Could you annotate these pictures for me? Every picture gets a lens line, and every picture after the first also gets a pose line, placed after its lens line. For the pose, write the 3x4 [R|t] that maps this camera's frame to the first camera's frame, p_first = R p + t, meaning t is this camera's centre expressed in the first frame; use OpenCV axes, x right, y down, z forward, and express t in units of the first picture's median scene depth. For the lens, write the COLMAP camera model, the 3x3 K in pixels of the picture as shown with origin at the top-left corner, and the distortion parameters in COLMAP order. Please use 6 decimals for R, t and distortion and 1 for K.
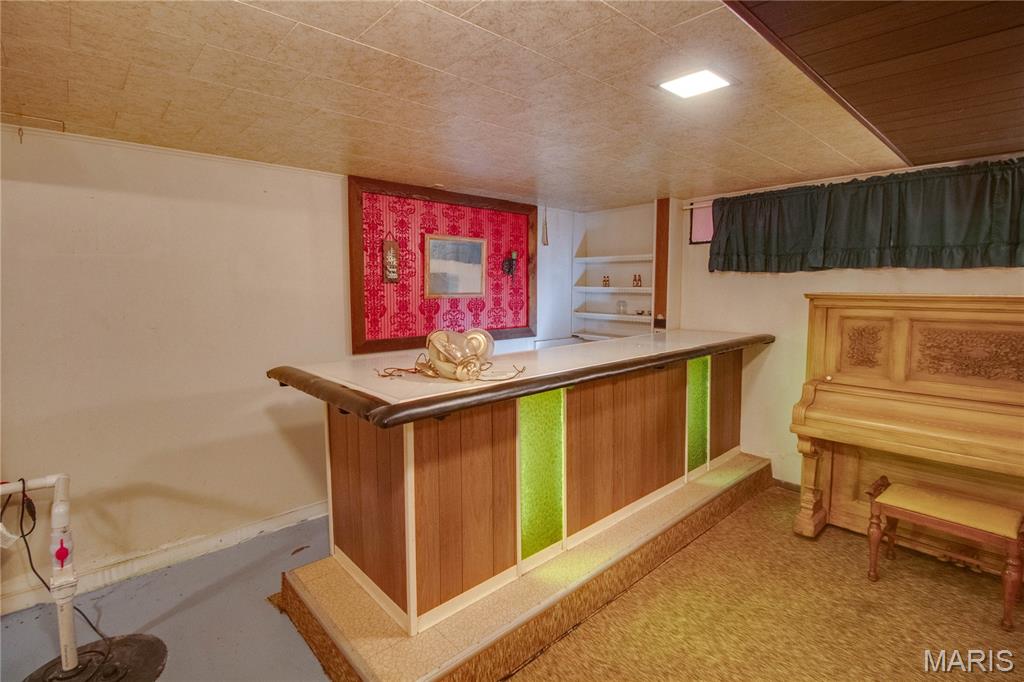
lens RADIAL K [[492.4, 0, 513.4], [0, 492.4, 318.1], [0, 0, 1]] dist [-0.011858, -0.001237]
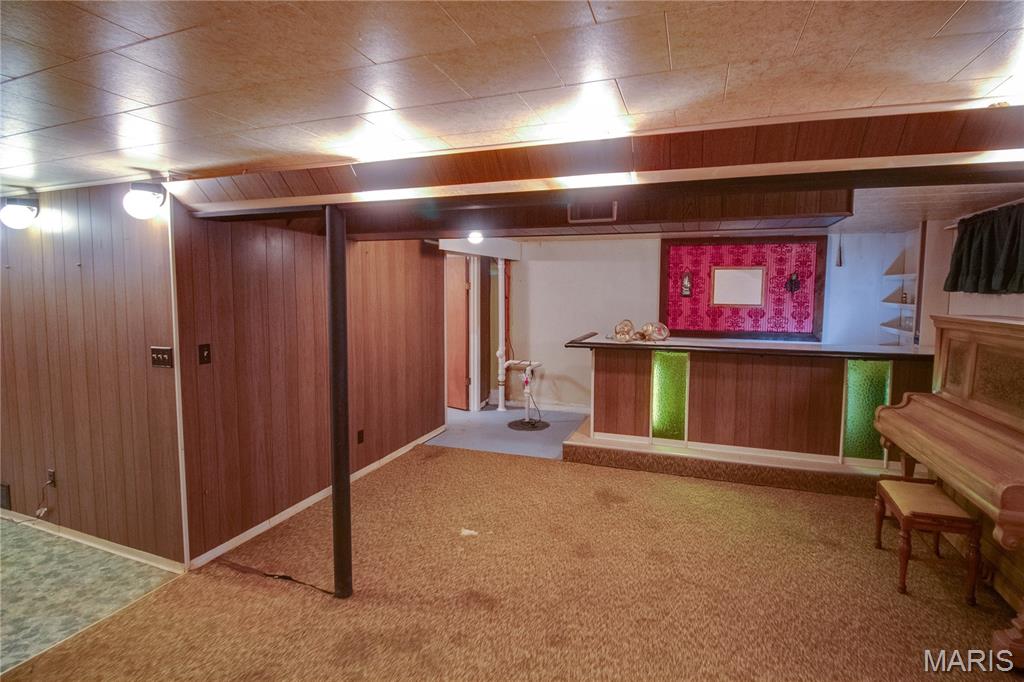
lens RADIAL K [[492.4, 0, 513.4], [0, 492.4, 318.1], [0, 0, 1]] dist [-0.011858, -0.001237]
pose [[0.443767, 0.056661, -0.894349, 0.997187], [-0.063743, 0.997467, 0.031566, -0.014515], [0.893872, 0.043000, 0.446255, -0.282560]]
